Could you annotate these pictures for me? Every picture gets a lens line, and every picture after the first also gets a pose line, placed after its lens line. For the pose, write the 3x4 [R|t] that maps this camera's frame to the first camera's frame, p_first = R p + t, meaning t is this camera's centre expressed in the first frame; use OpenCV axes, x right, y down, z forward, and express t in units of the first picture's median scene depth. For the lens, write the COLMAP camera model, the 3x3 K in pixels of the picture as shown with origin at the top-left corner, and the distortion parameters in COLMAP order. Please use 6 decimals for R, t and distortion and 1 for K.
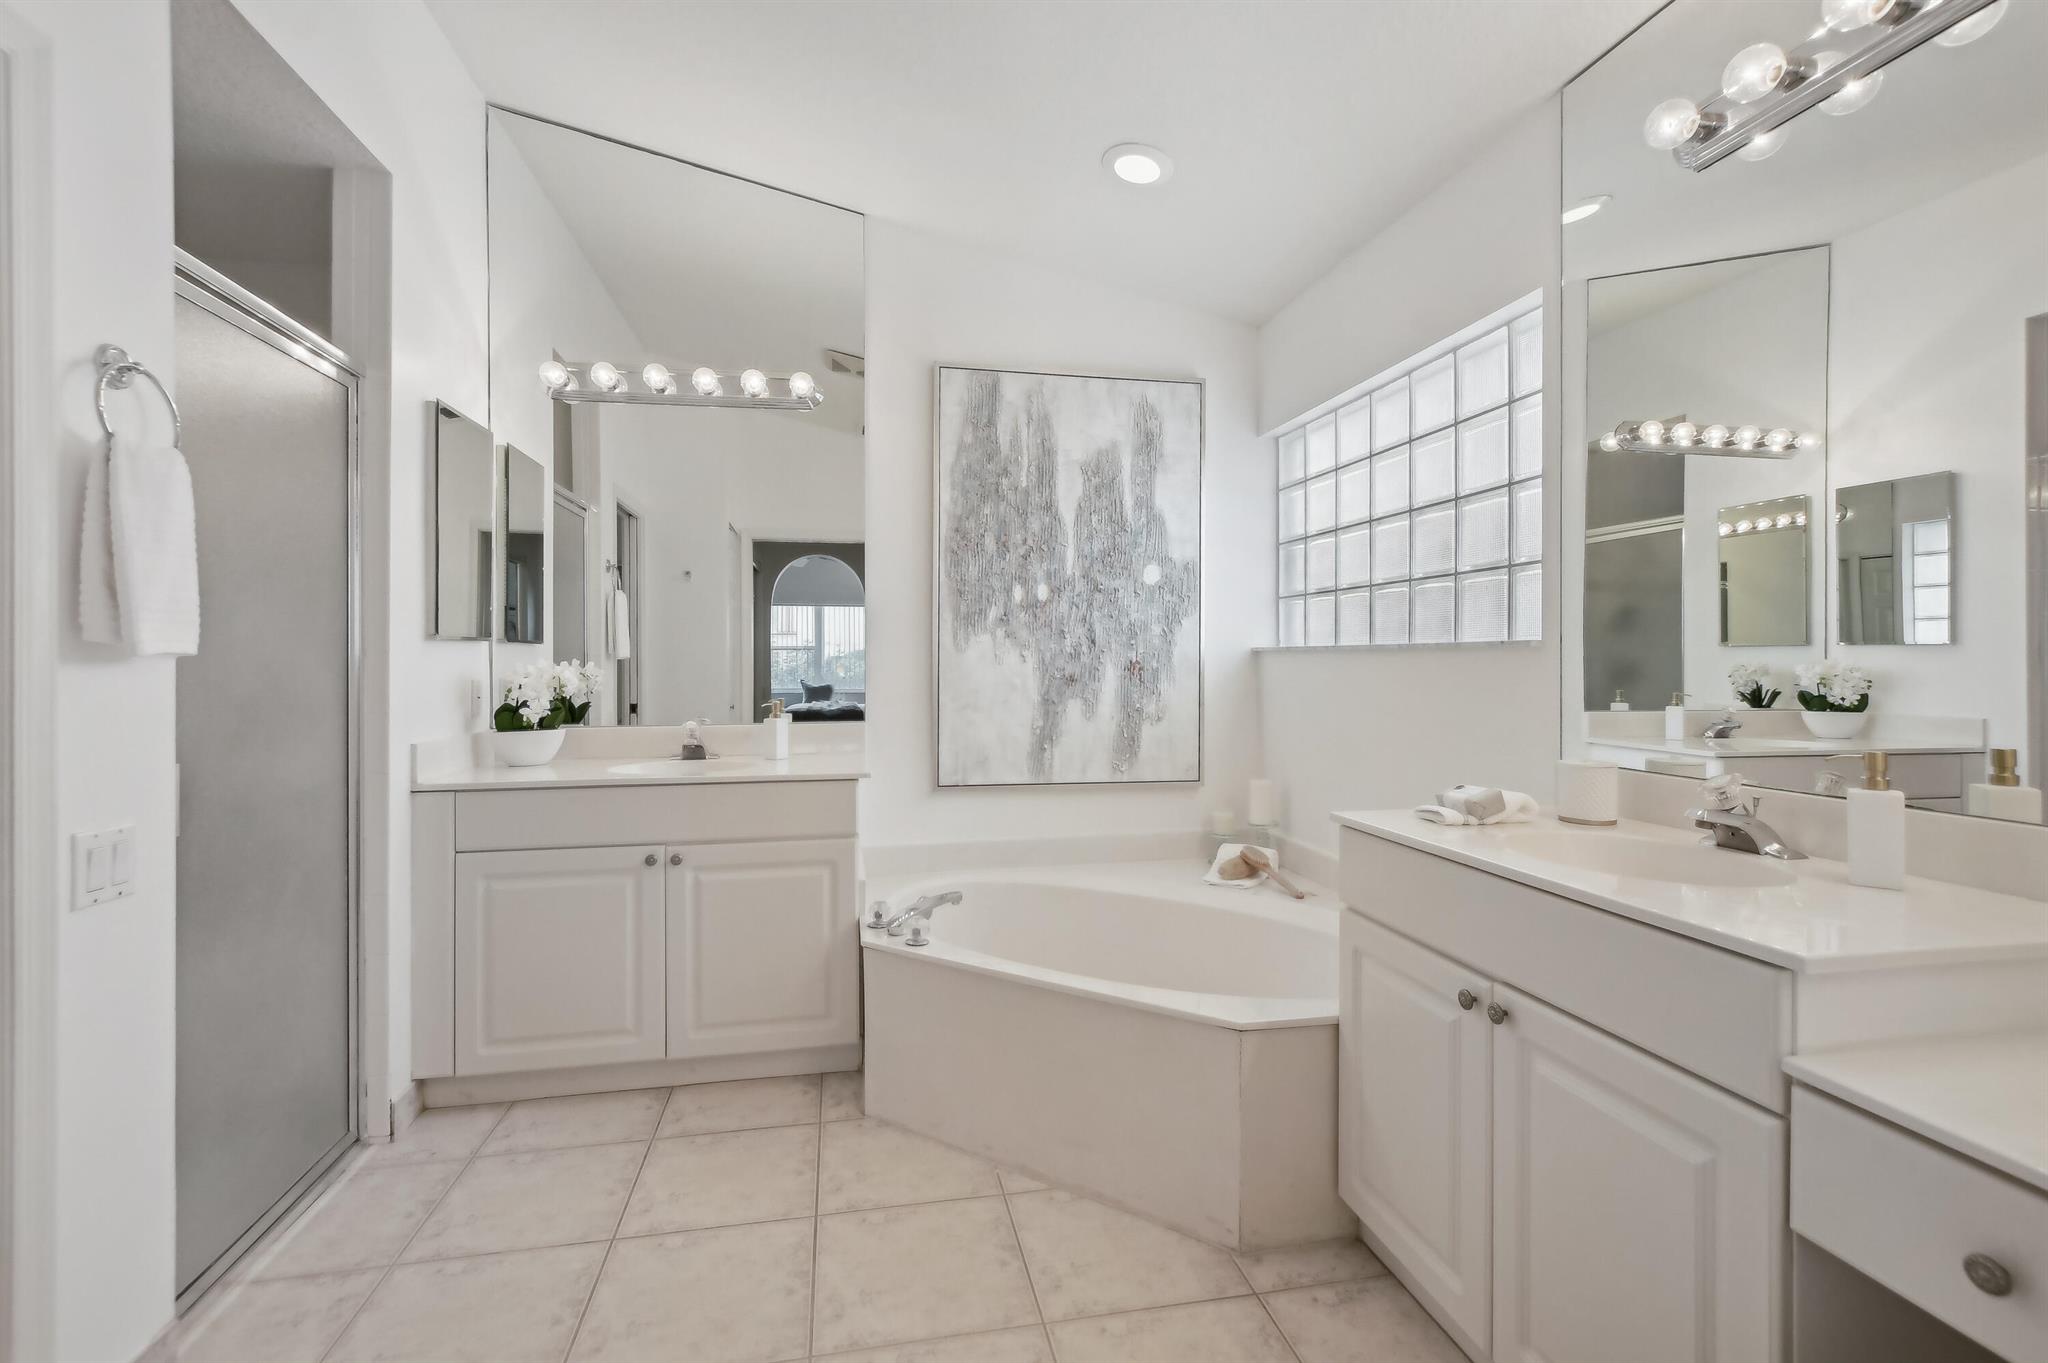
lens RADIAL K [[911.9, 0, 1026.9], [0, 911.9, 676.3], [0, 0, 1]] dist [0.000363, 0.000399]
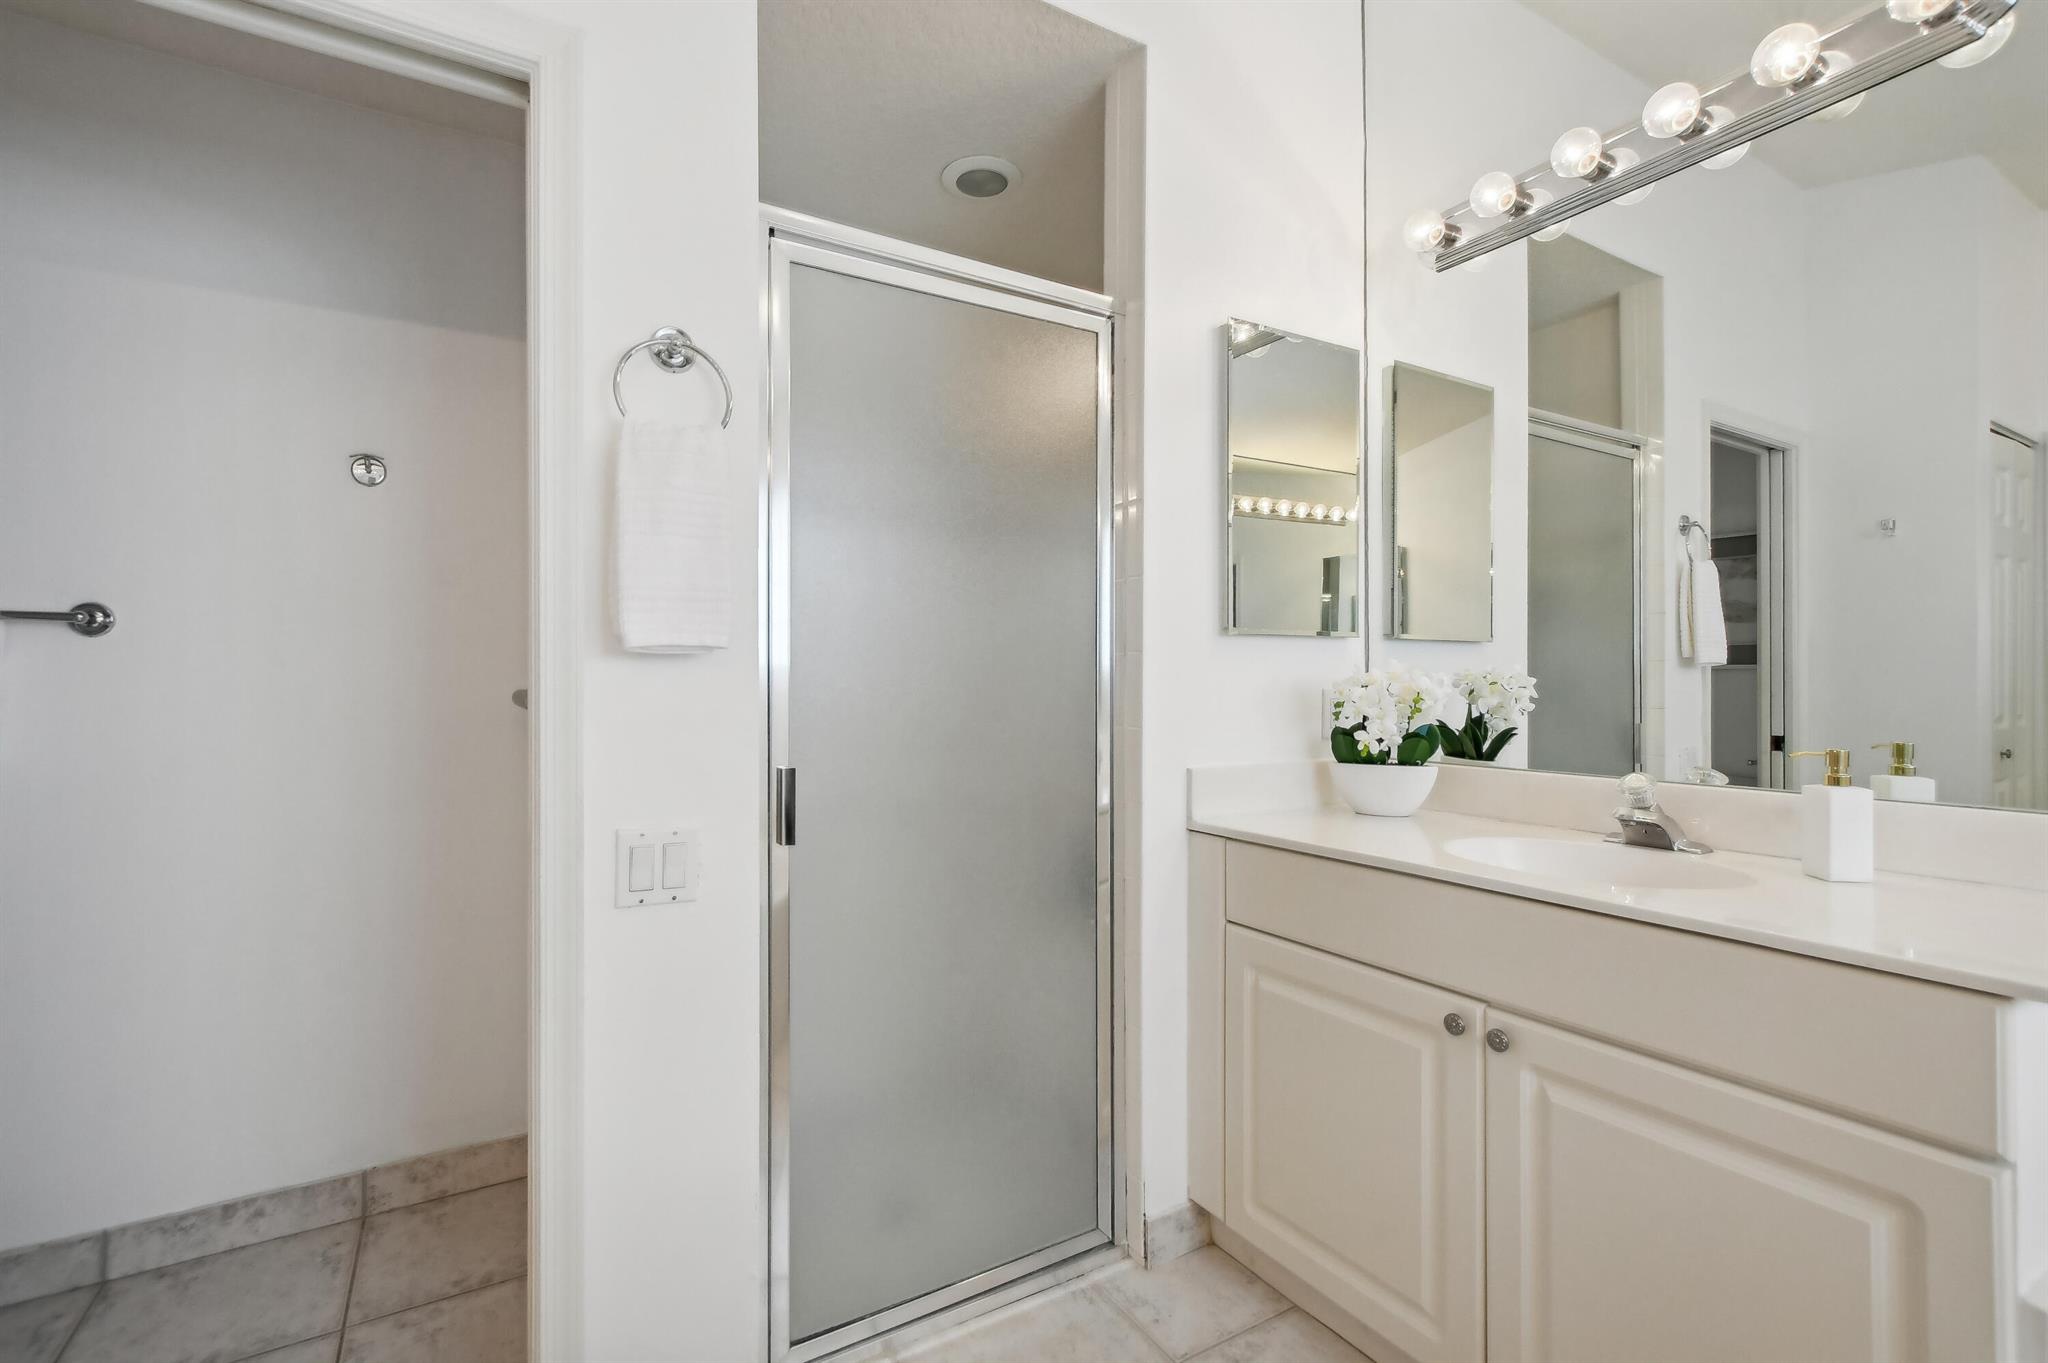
lens RADIAL K [[911.9, 0, 1026.9], [0, 911.9, 676.3], [0, 0, 1]] dist [0.000363, 0.000399]
pose [[0.331272, 0.002135, -0.943533, 0.014529], [-0.019984, 0.999789, -0.004754, 0.002119], [0.943324, 0.020431, 0.331245, 0.571596]]
